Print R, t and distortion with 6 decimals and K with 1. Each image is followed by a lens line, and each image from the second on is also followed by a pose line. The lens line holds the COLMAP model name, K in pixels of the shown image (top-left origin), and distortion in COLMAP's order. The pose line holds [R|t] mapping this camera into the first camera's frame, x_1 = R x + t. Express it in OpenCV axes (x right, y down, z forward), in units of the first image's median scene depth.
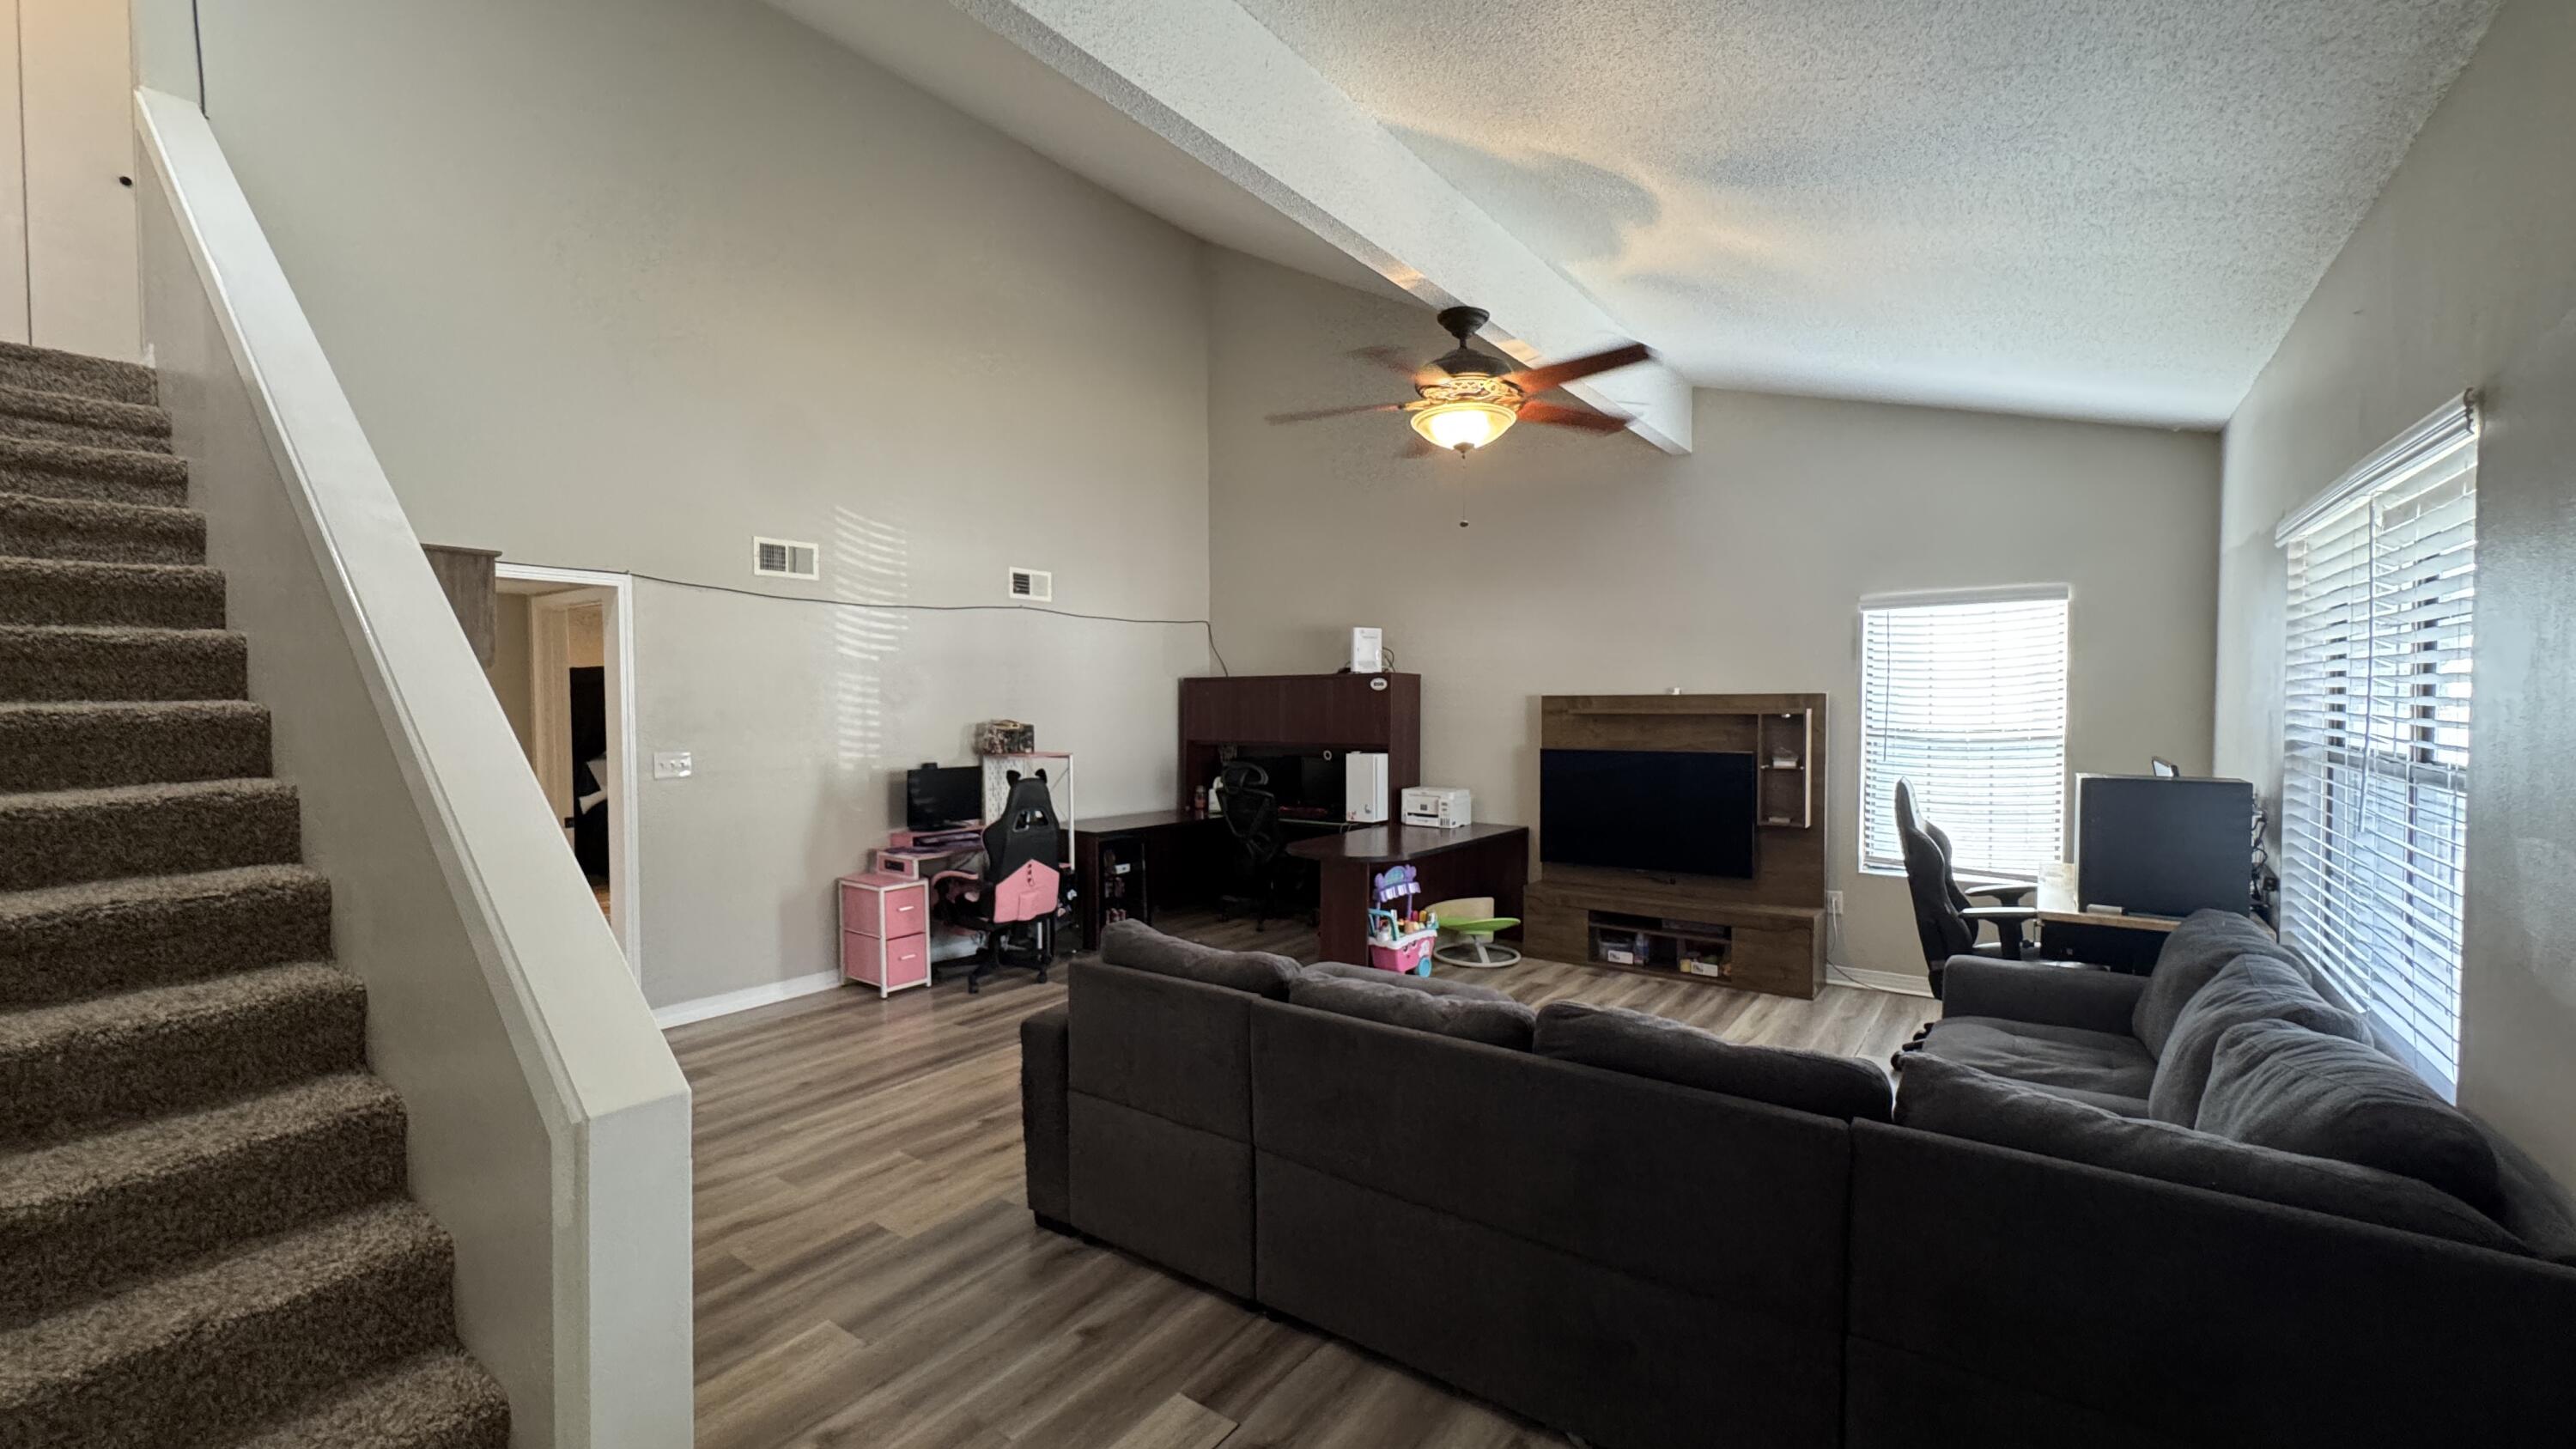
lens RADIAL K [[1033.5, 0, 1289.6], [0, 1033.5, 731.2], [0, 0, 1]] dist [-0.003456, -0.000034]
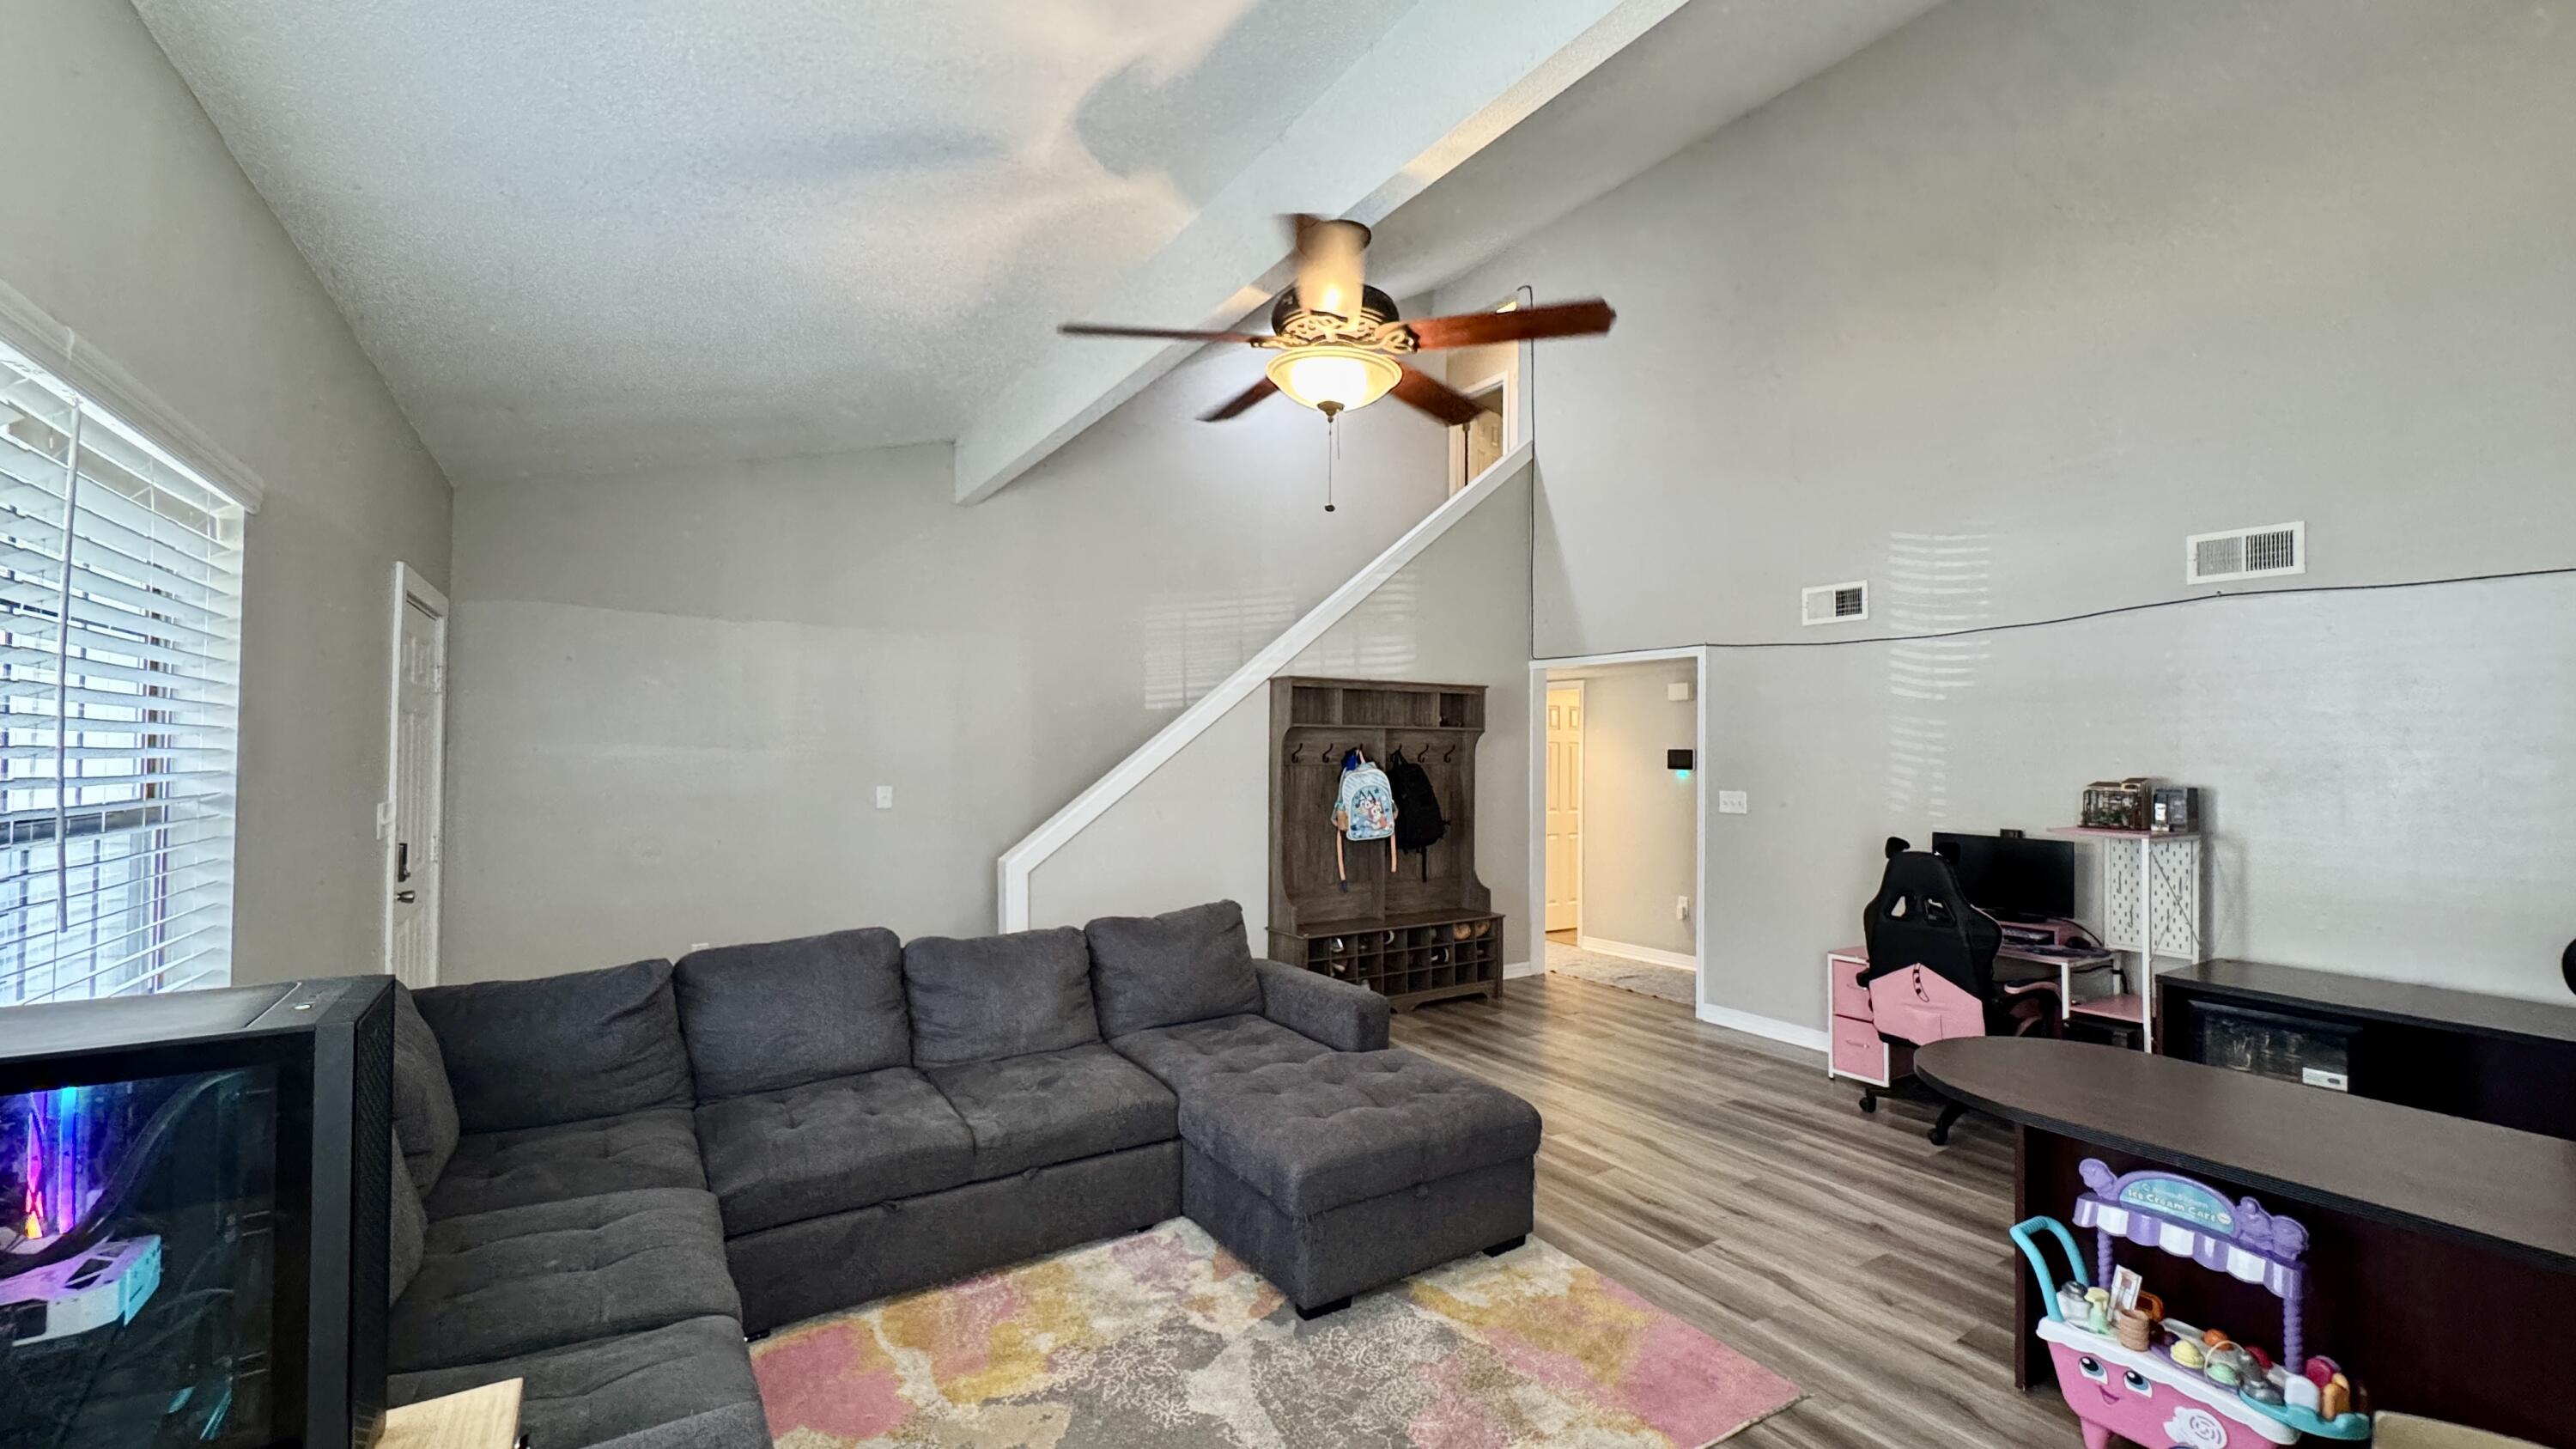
lens RADIAL K [[1033.5, 0, 1289.6], [0, 1033.5, 731.2], [0, 0, 1]] dist [-0.003456, -0.000034]
pose [[-0.363238, -0.017792, -0.931527, 0.589195], [-0.034172, 0.999399, -0.005763, -0.020603], [0.931070, 0.029739, -0.363627, 0.835843]]
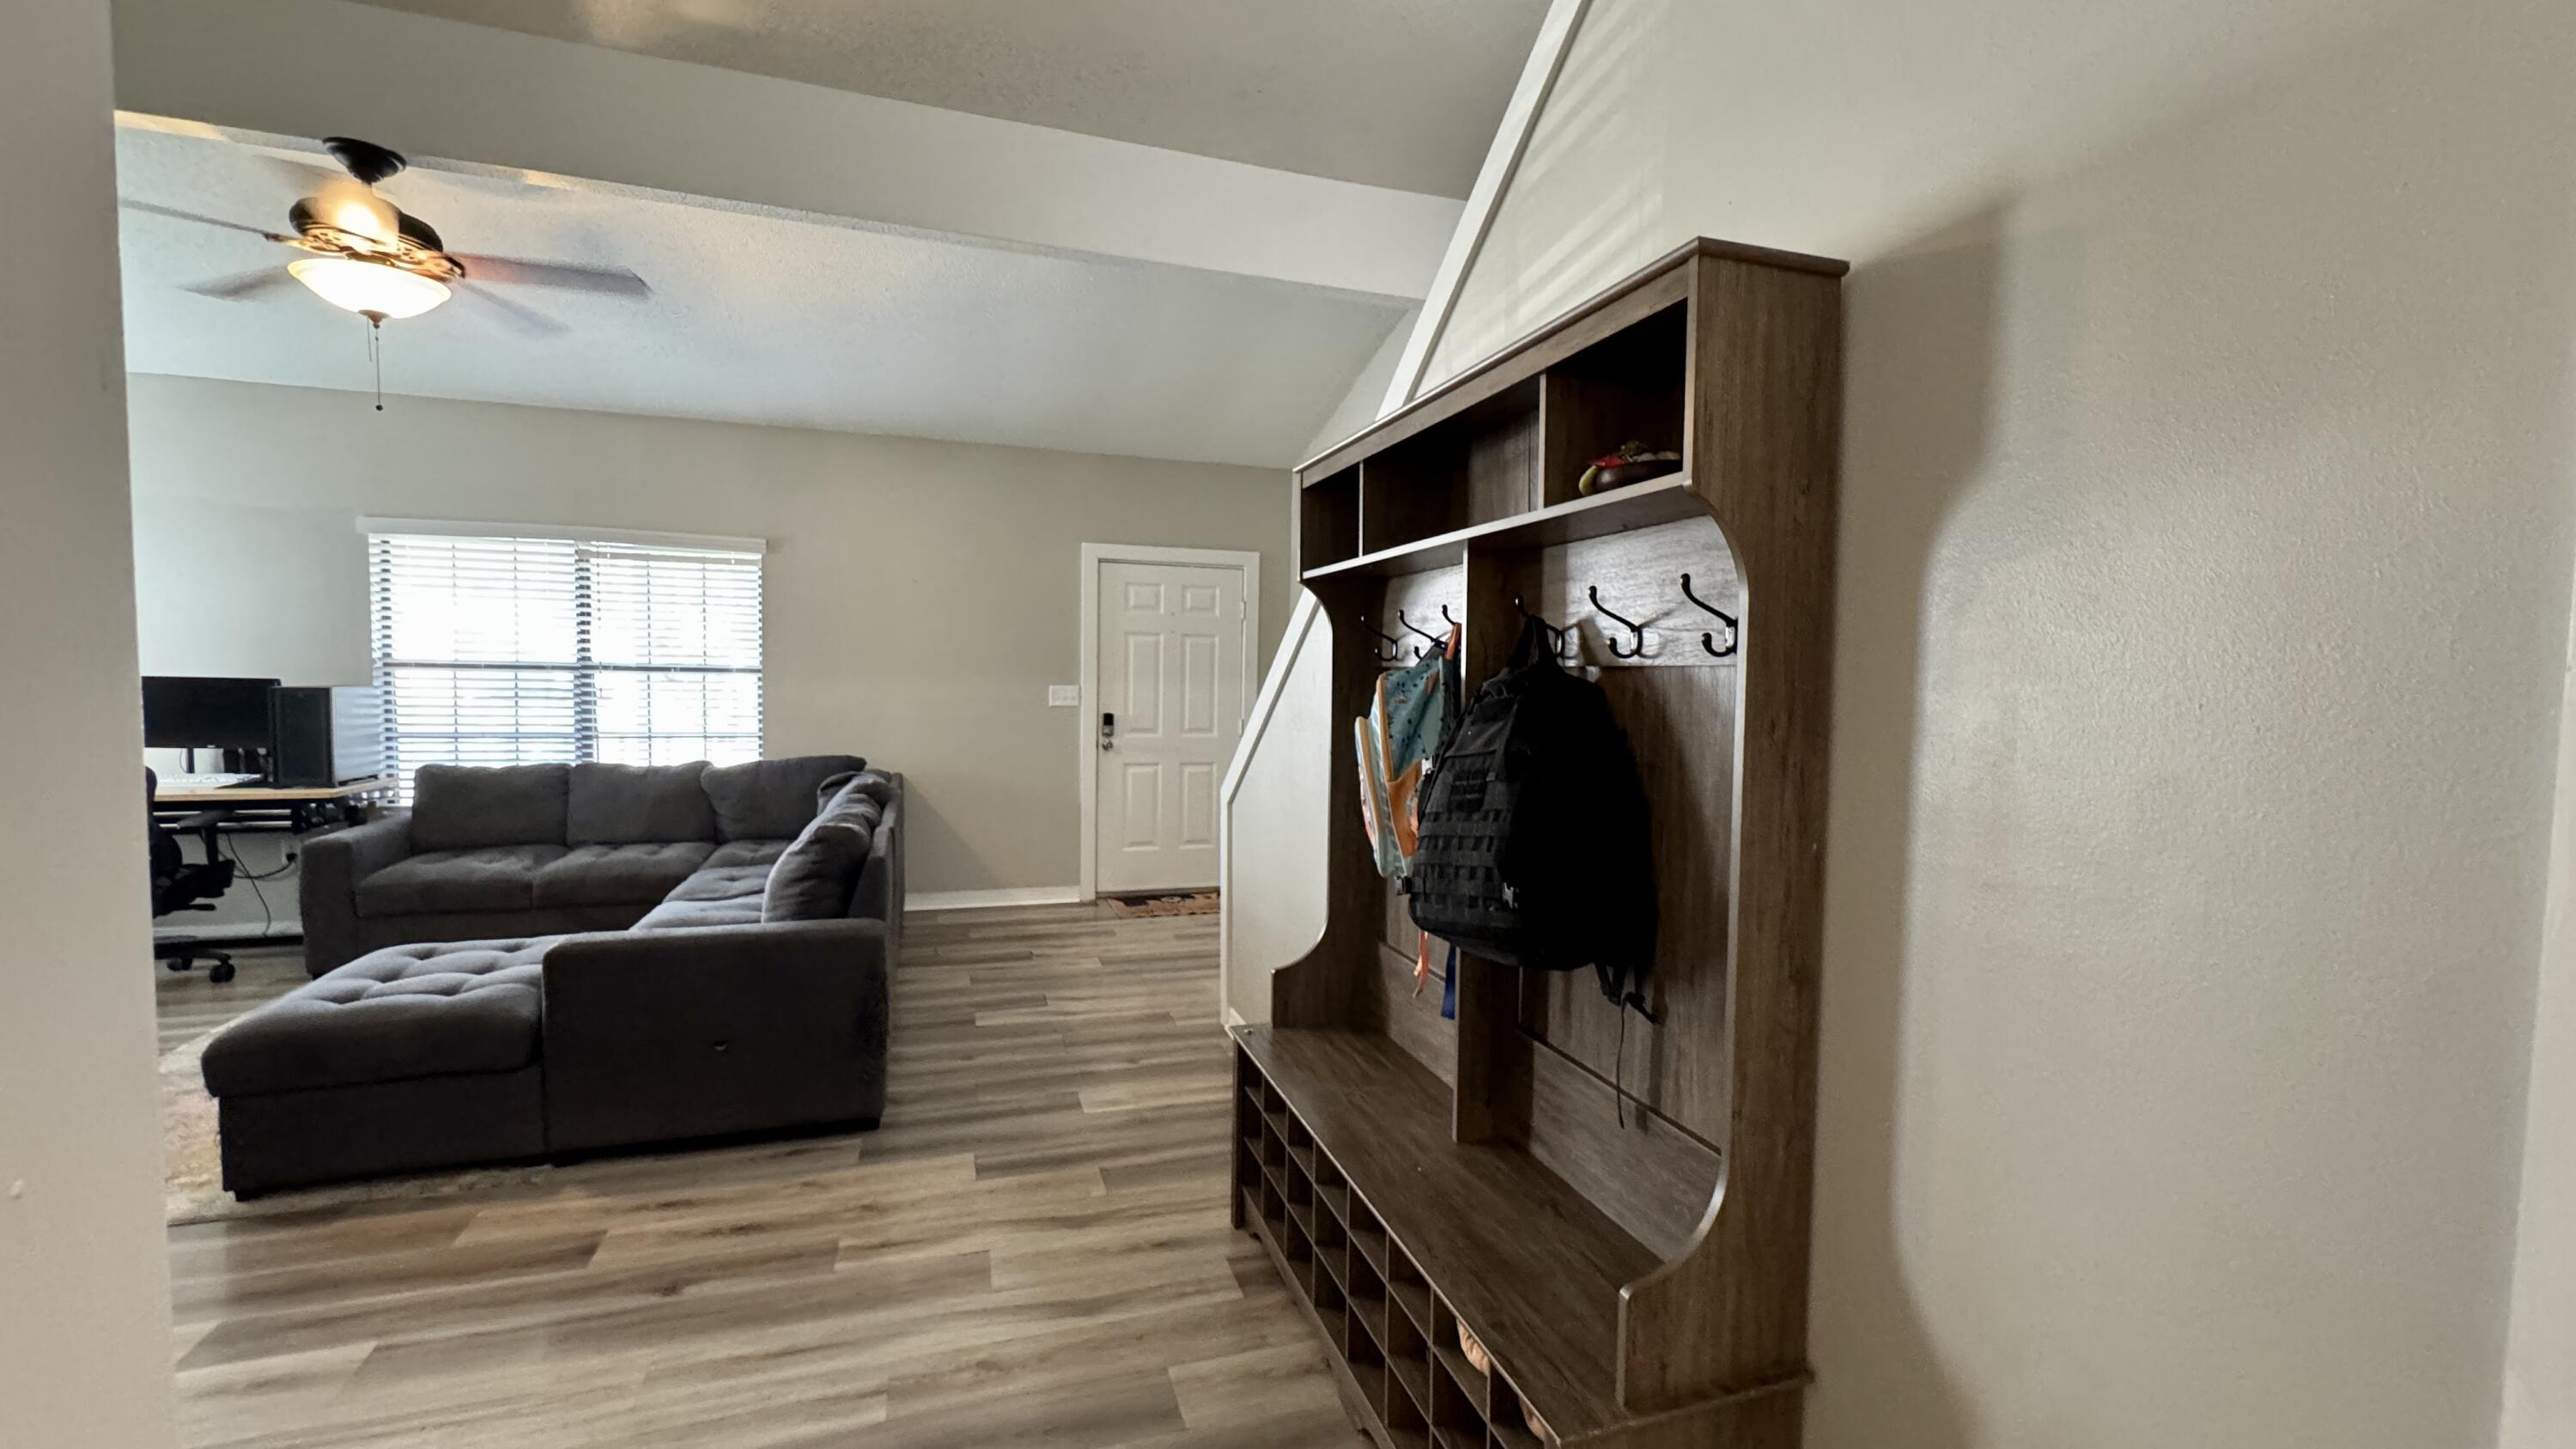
lens RADIAL K [[1033.5, 0, 1289.6], [0, 1033.5, 731.2], [0, 0, 1]] dist [-0.003456, -0.000034]
pose [[-0.815227, -0.043771, 0.577485, -0.625851], [0.003827, 0.996711, 0.080949, -0.000970], [-0.579129, 0.068202, -0.812378, 0.847476]]
